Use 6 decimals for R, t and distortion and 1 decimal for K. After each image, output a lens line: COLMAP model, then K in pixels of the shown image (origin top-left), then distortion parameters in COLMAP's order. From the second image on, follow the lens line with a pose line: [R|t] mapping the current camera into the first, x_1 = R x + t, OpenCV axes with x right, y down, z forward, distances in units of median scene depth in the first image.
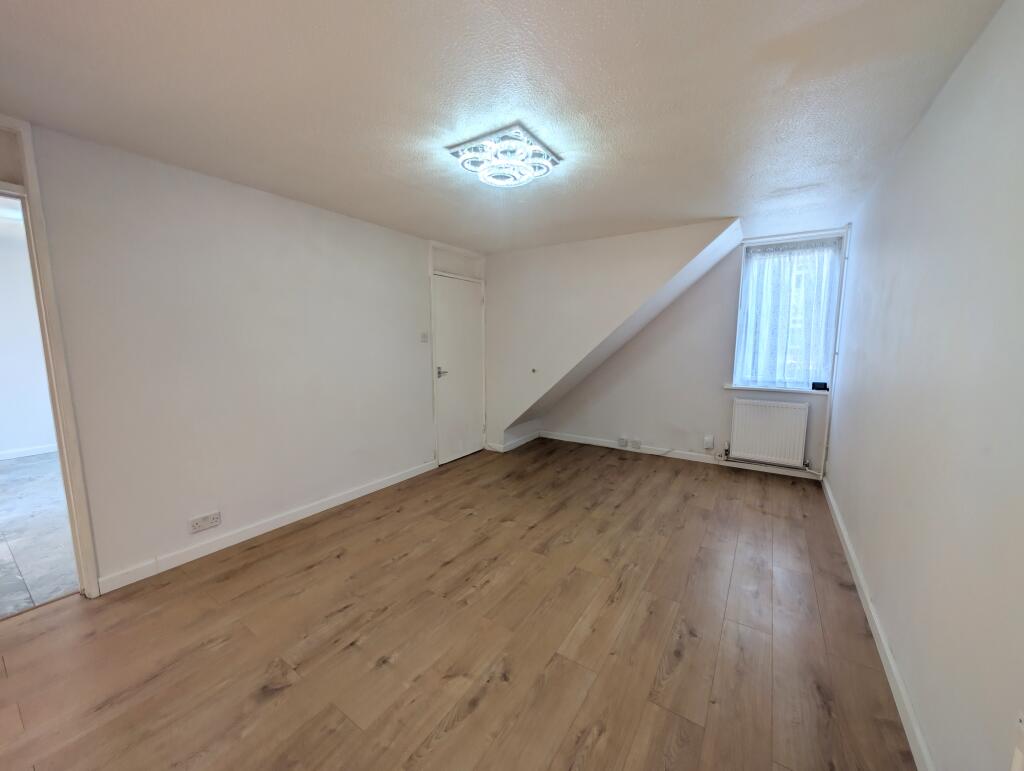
lens RADIAL K [[388.7, 0, 513.6], [0, 388.7, 388.1], [0, 0, 1]] dist [0.000117, 0.000194]
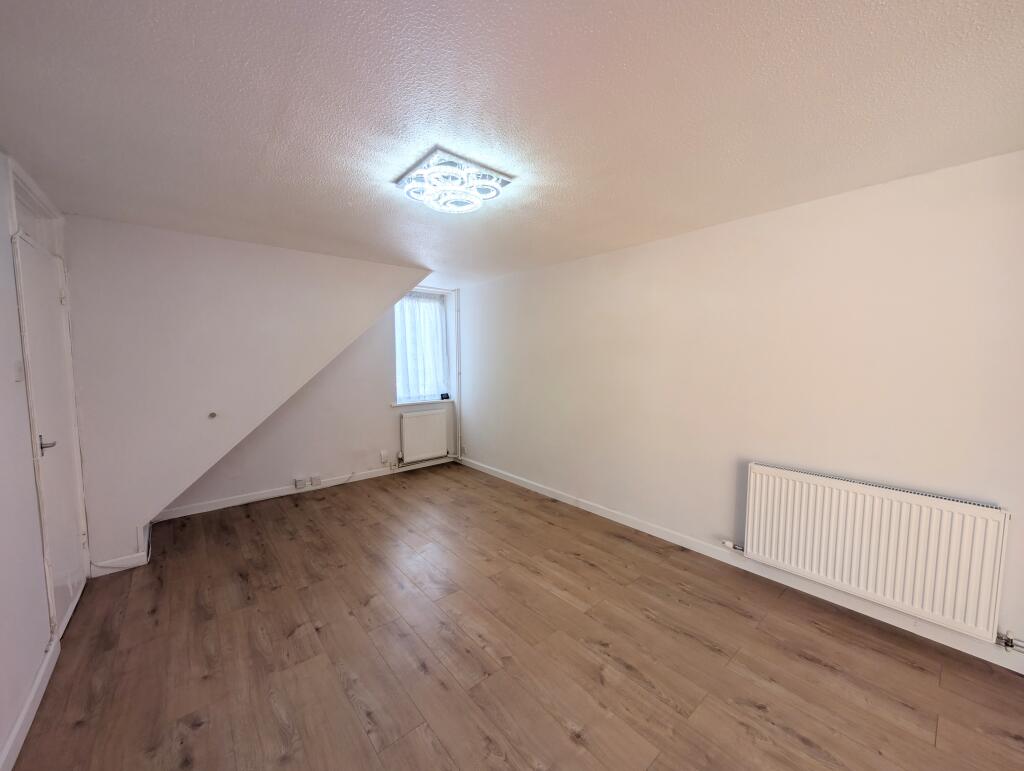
lens RADIAL K [[388.7, 0, 513.6], [0, 388.7, 388.1], [0, 0, 1]] dist [0.000117, 0.000194]
pose [[0.273790, -0.074376, 0.958909, -0.516137], [0.122159, 0.991620, 0.042034, -0.064259], [-0.954000, 0.105631, 0.280582, 0.355217]]
